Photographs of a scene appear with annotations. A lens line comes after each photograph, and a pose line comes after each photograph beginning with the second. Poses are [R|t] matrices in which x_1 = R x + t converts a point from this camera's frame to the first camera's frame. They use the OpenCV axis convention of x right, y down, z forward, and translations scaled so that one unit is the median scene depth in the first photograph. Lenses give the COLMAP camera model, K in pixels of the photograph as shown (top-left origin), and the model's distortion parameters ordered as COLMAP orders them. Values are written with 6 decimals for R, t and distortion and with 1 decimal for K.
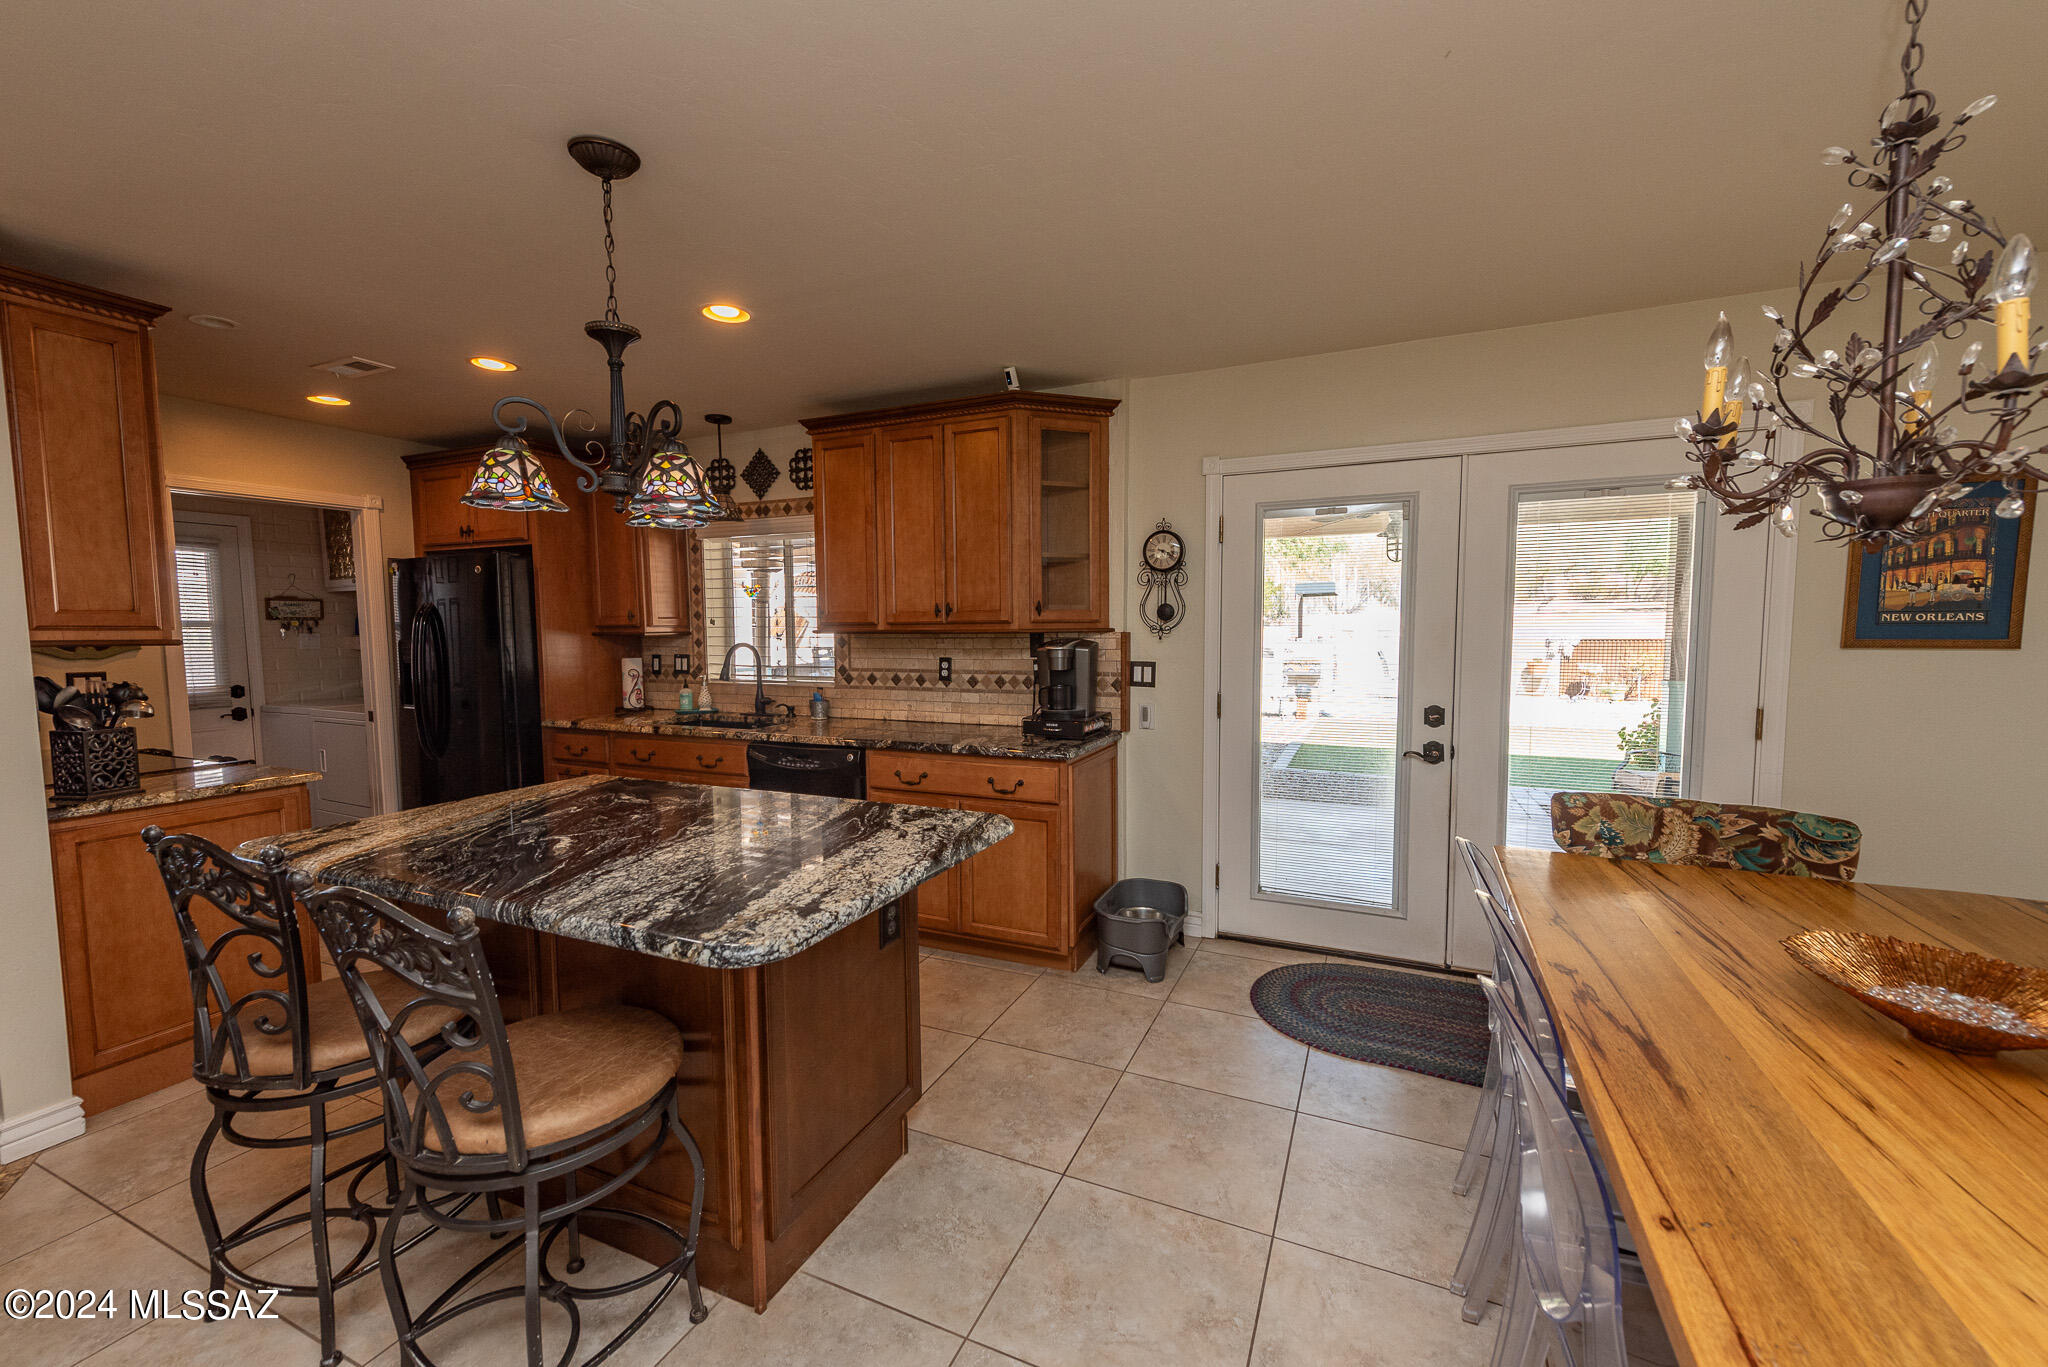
lens RADIAL K [[815.7, 0, 1027.8], [0, 815.7, 698.2], [0, 0, 1]] dist [0.003388, -0.000526]
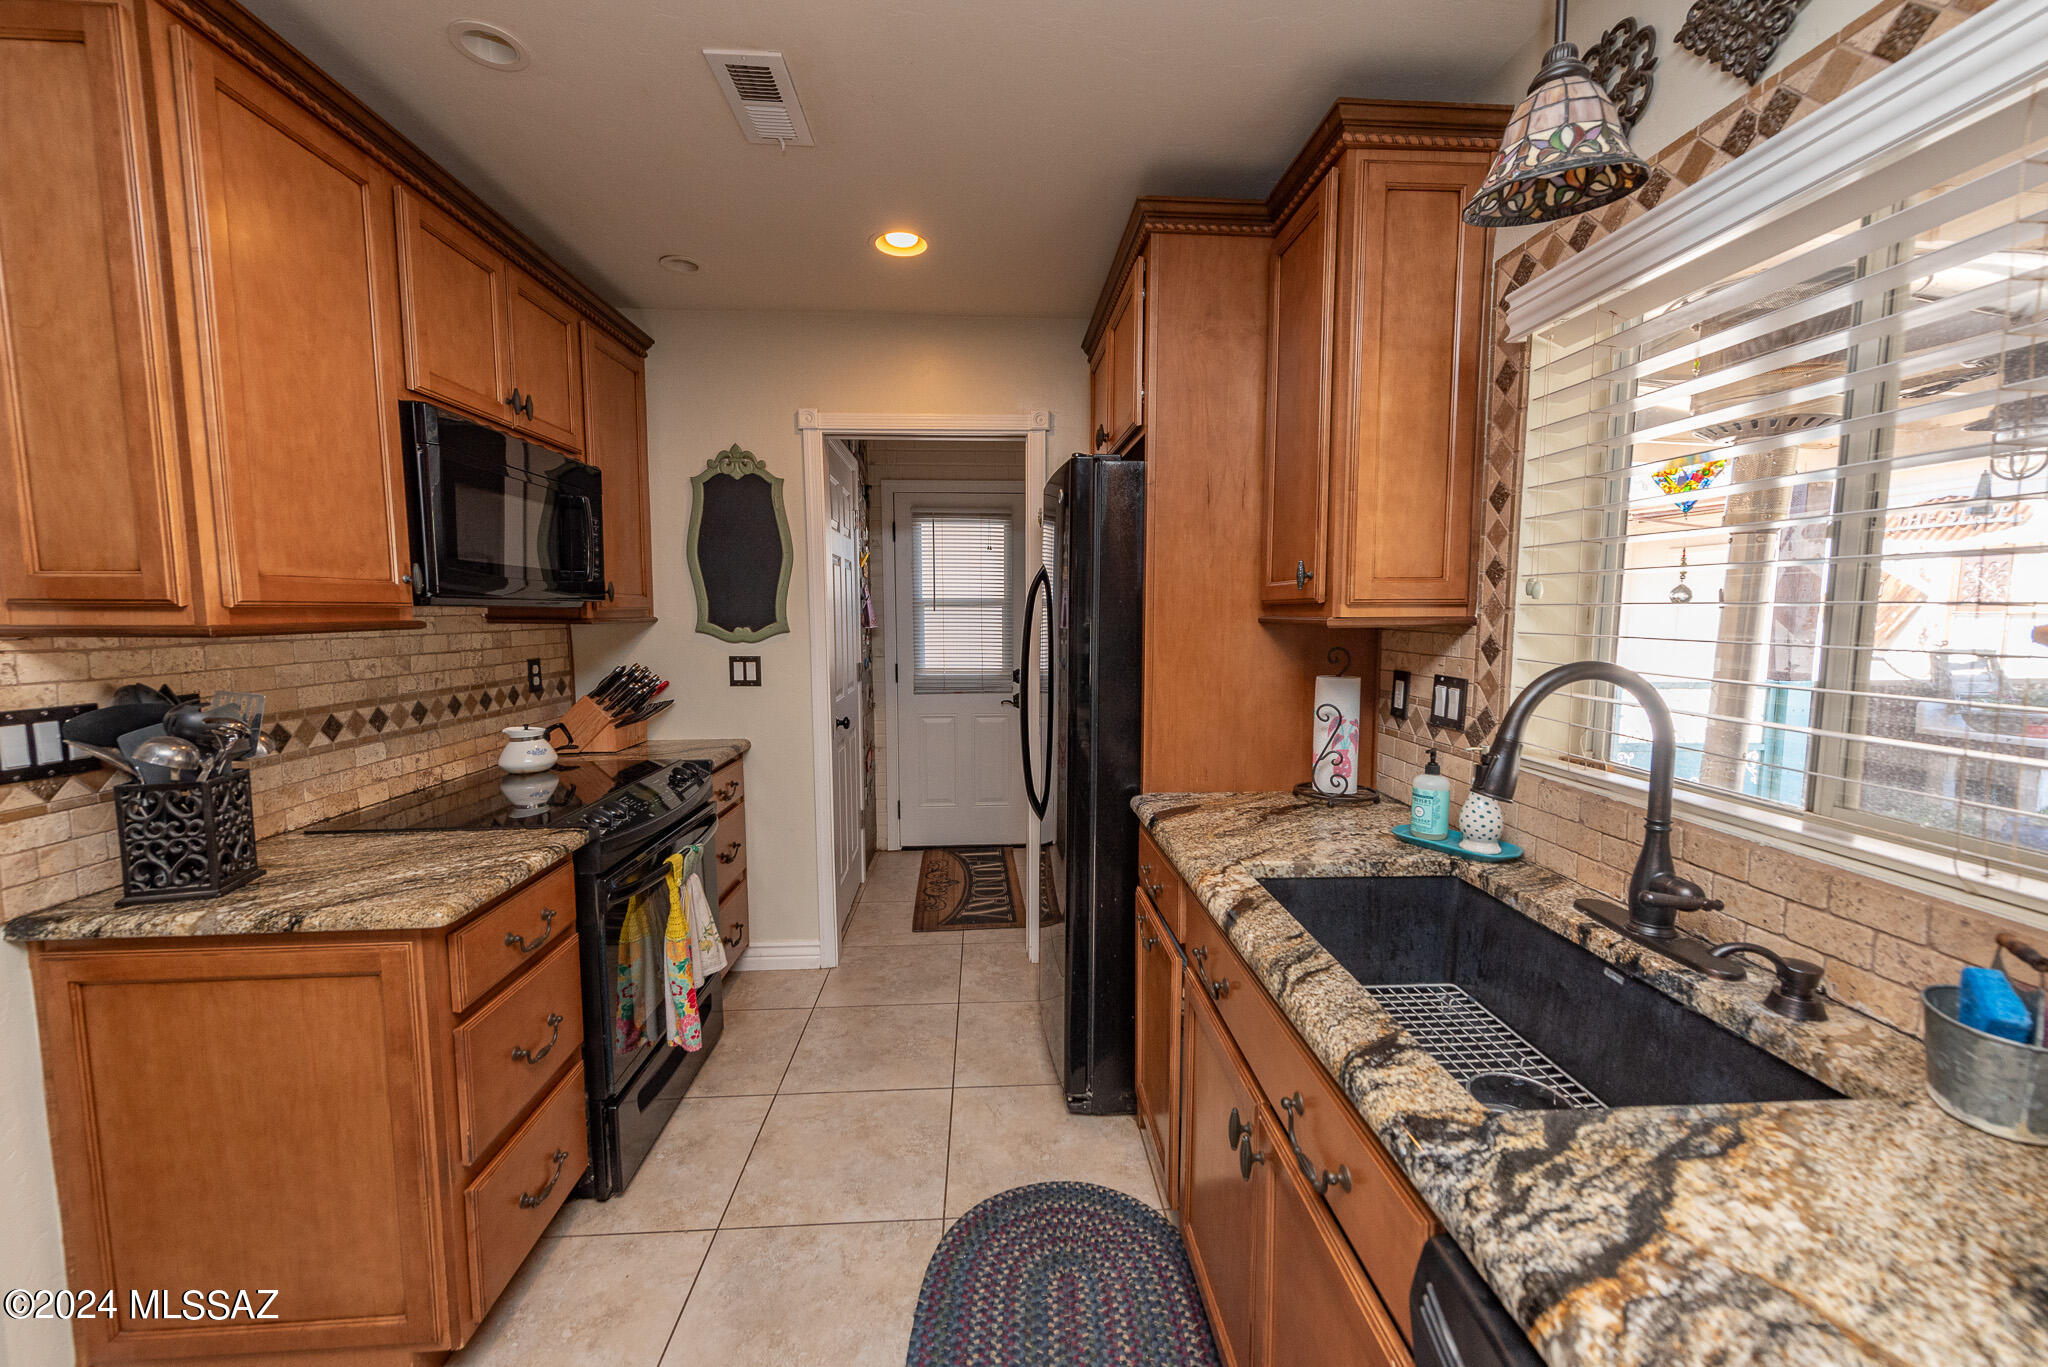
lens RADIAL K [[815.7, 0, 1033.6], [0, 815.7, 694.9], [0, 0, 1]] dist [0.003388, -0.000526]
pose [[0.471649, 0.098074, -0.876316, -0.183757], [-0.078125, 0.994535, 0.069256, -0.057089], [0.878319, 0.035798, 0.476733, 0.655147]]
